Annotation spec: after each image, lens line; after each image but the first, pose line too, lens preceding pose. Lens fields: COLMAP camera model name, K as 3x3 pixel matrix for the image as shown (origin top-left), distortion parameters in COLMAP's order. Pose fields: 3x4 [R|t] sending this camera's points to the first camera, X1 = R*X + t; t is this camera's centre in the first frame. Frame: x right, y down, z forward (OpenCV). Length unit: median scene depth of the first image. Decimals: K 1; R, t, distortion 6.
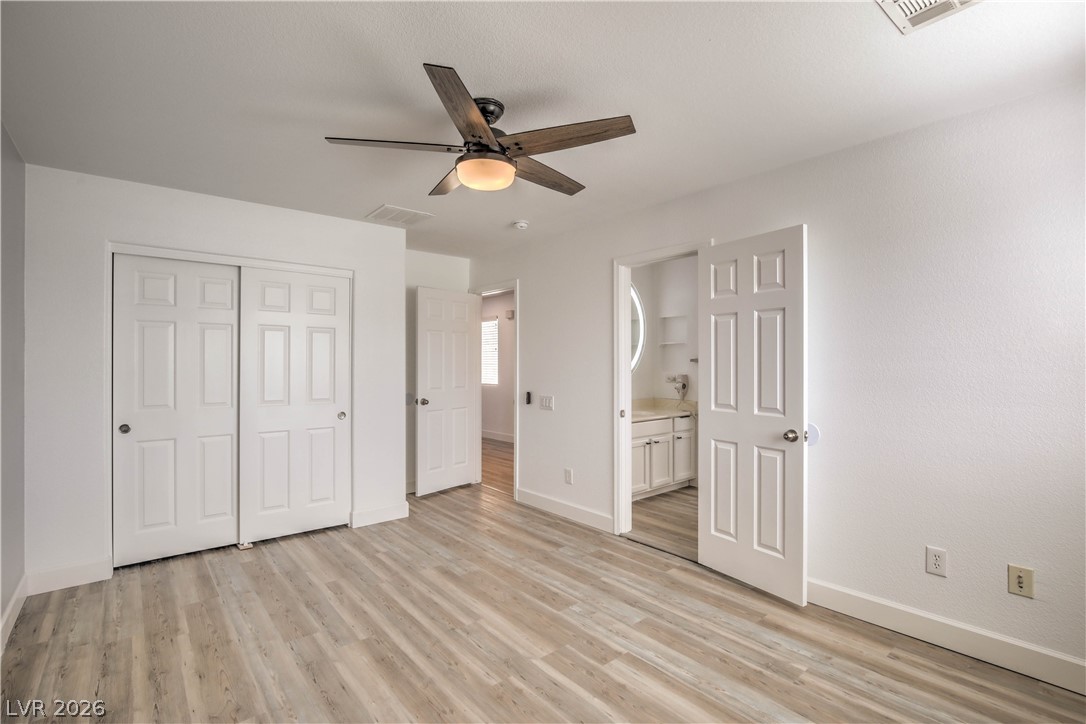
lens RADIAL K [[496.7, 0, 549.2], [0, 496.7, 363.7], [0, 0, 1]] dist [-0.016532, 0.000497]
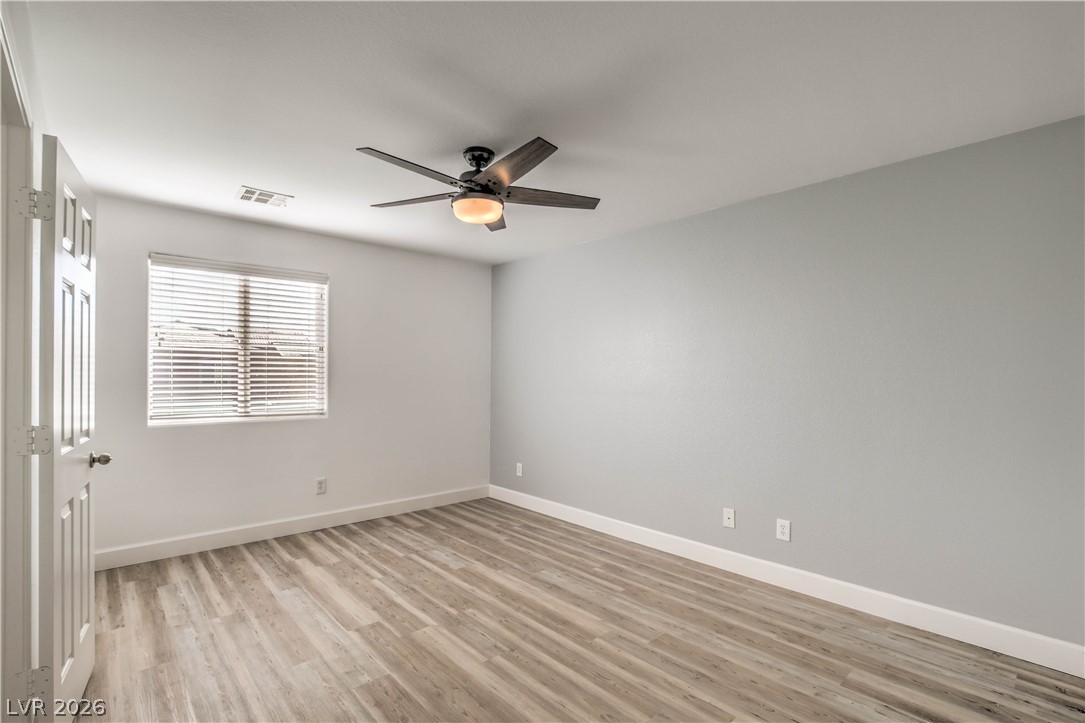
lens RADIAL K [[496.2, 0, 548.7], [0, 496.2, 363.2], [0, 0, 1]] dist [-0.016532, 0.000497]
pose [[-0.999190, -0.005654, -0.039840, -0.238213], [-0.004759, 0.999735, -0.022510, 0.004773], [0.039957, -0.022302, -0.998952, 2.089977]]
